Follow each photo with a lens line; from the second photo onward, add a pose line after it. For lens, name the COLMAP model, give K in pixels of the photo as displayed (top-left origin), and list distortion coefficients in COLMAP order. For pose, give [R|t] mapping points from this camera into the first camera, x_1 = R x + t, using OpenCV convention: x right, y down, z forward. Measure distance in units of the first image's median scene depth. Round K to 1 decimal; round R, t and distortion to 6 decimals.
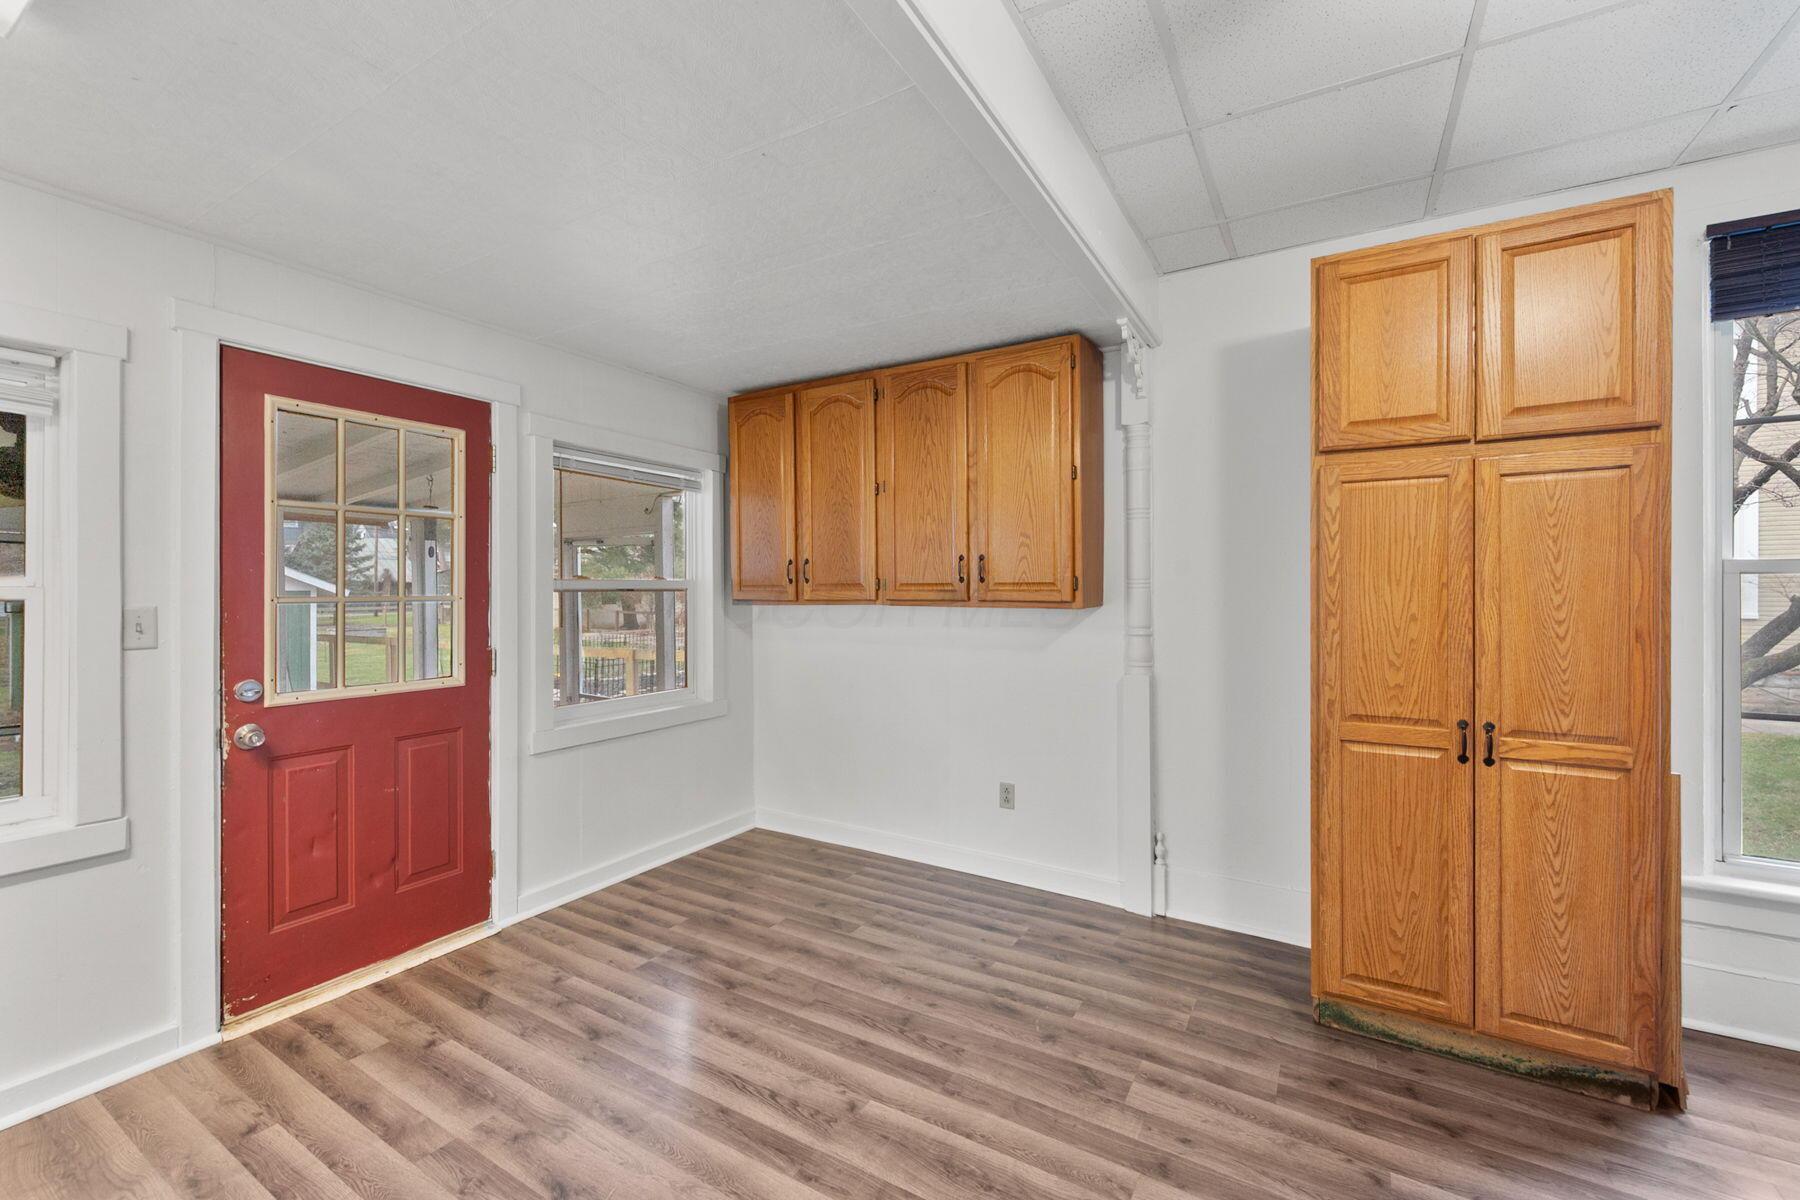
lens RADIAL K [[738.3, 0, 897.8], [0, 738.3, 591.4], [0, 0, 1]] dist [0.002559, 0.000051]
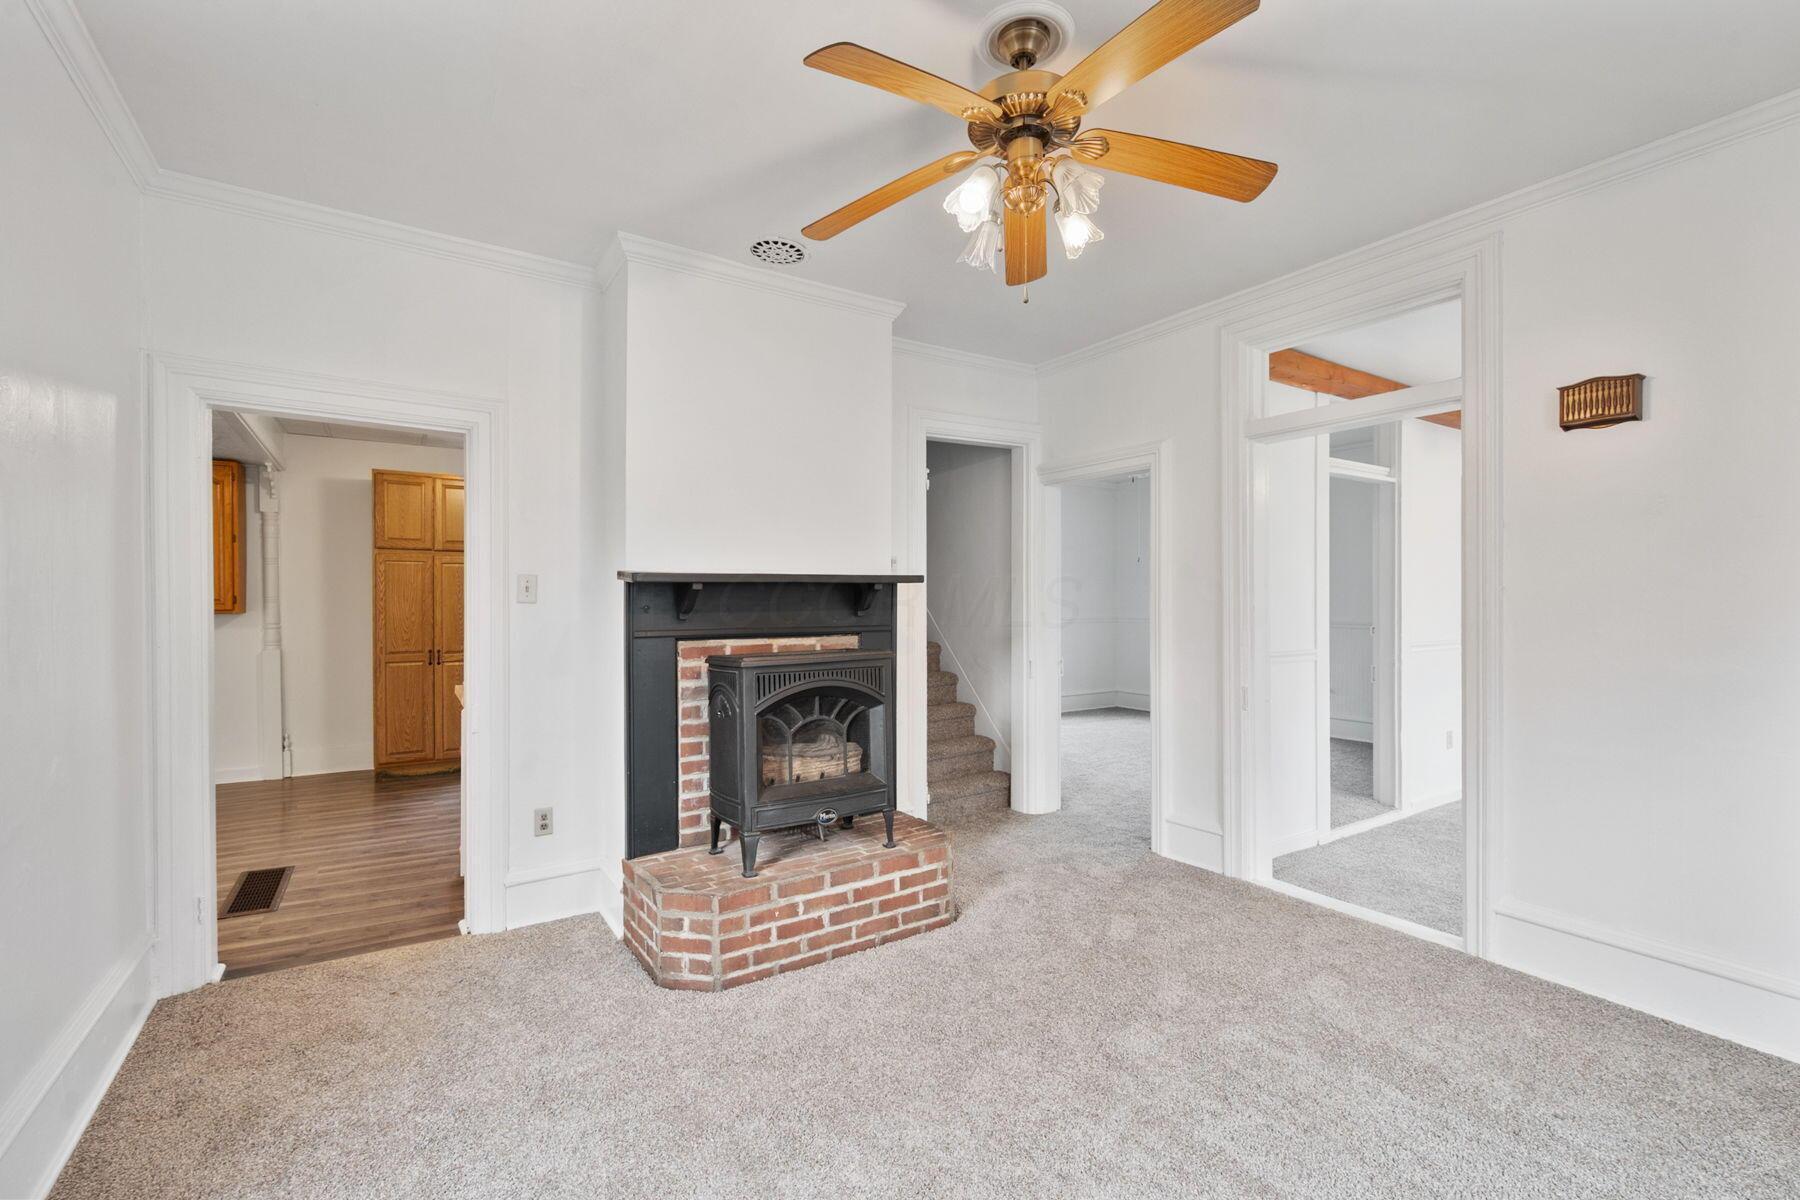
lens RADIAL K [[781.3, 0, 894.3], [0, 781.3, 600.6], [0, 0, 1]] dist [-0.001344, 0.000218]
pose [[0.441868, -0.003805, 0.897072, -1.015221], [0.003986, 0.999989, 0.002278, -0.010192], [-0.897071, 0.002569, 0.441878, -1.722685]]
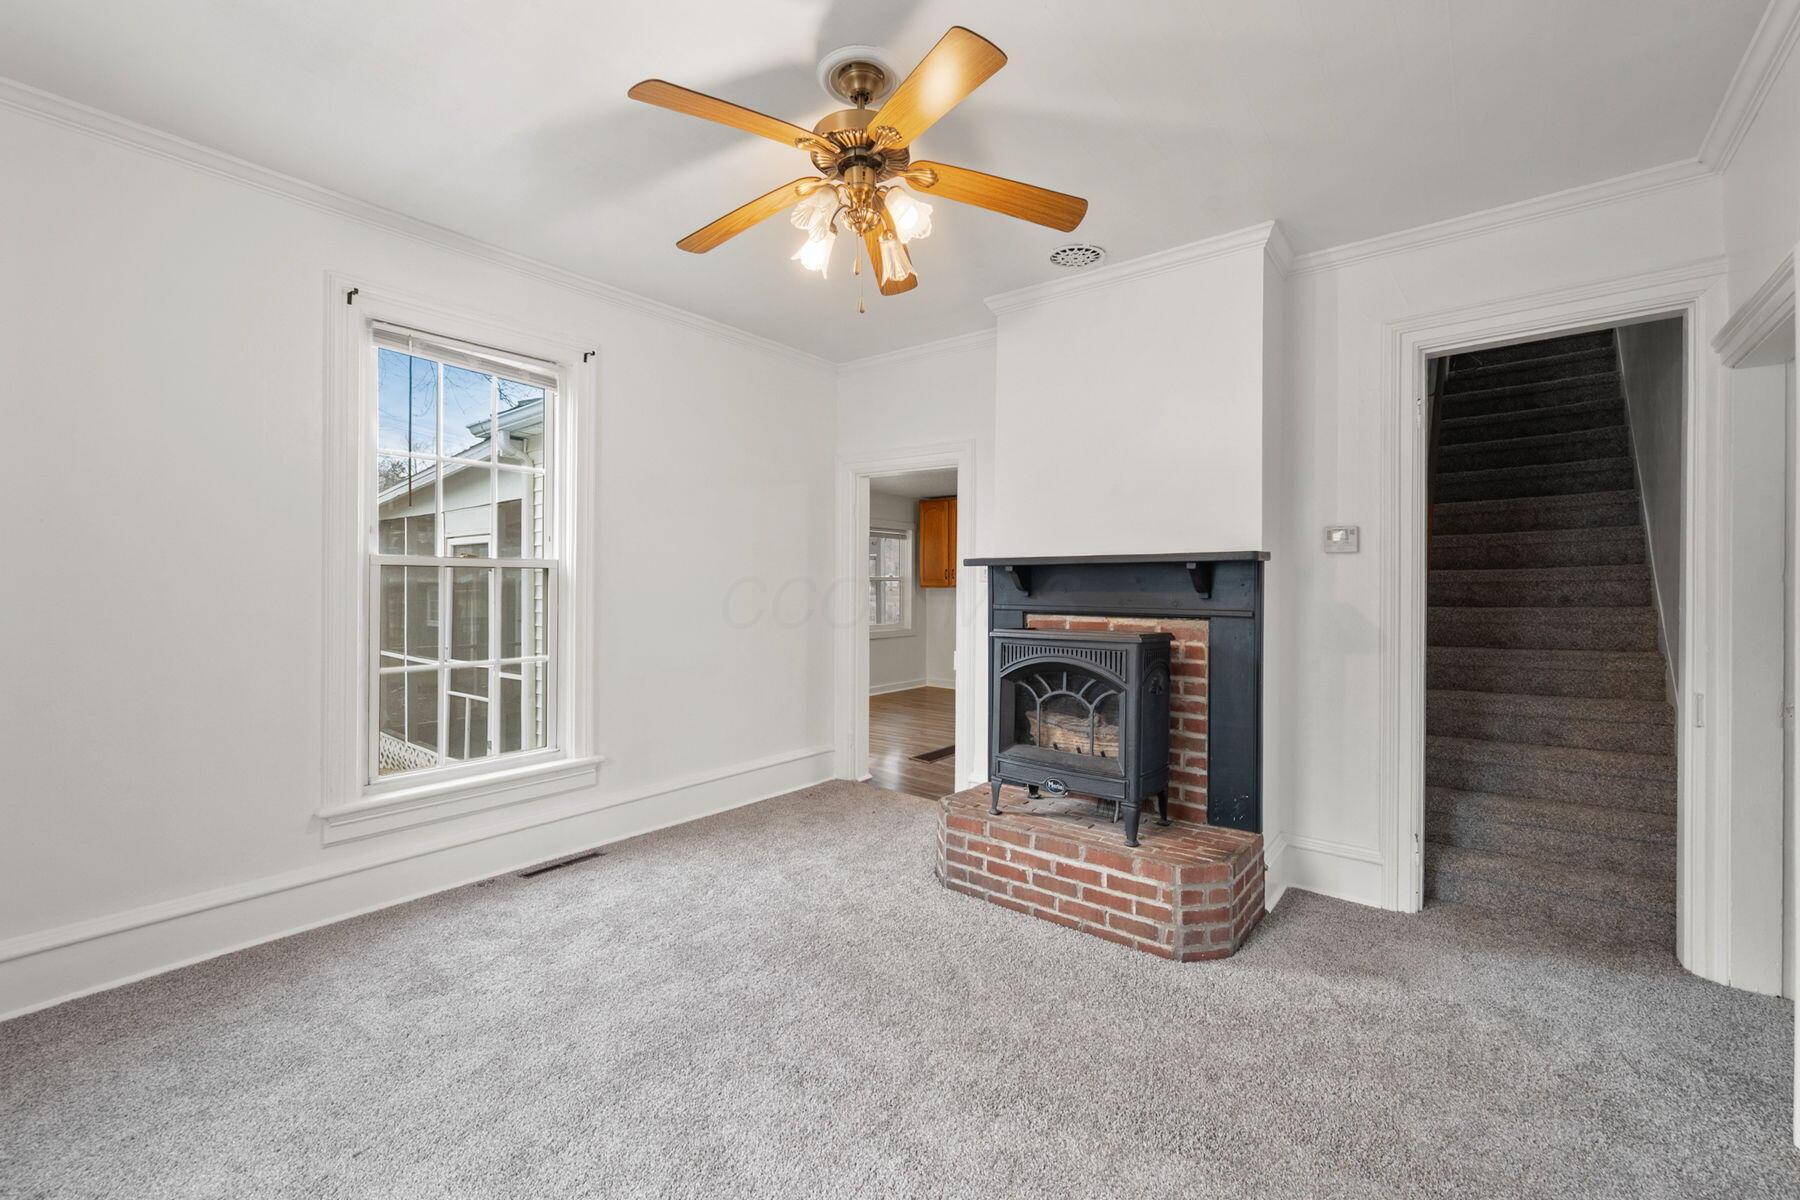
lens RADIAL K [[738.3, 0, 892.8], [0, 738.3, 586.2], [0, 0, 1]] dist [0.002559, 0.000051]
pose [[0.989240, 0.001326, -0.146296, 0.054611], [-0.000288, 0.999975, 0.007119, -0.006601], [0.146301, -0.007000, 0.989215, -2.389864]]
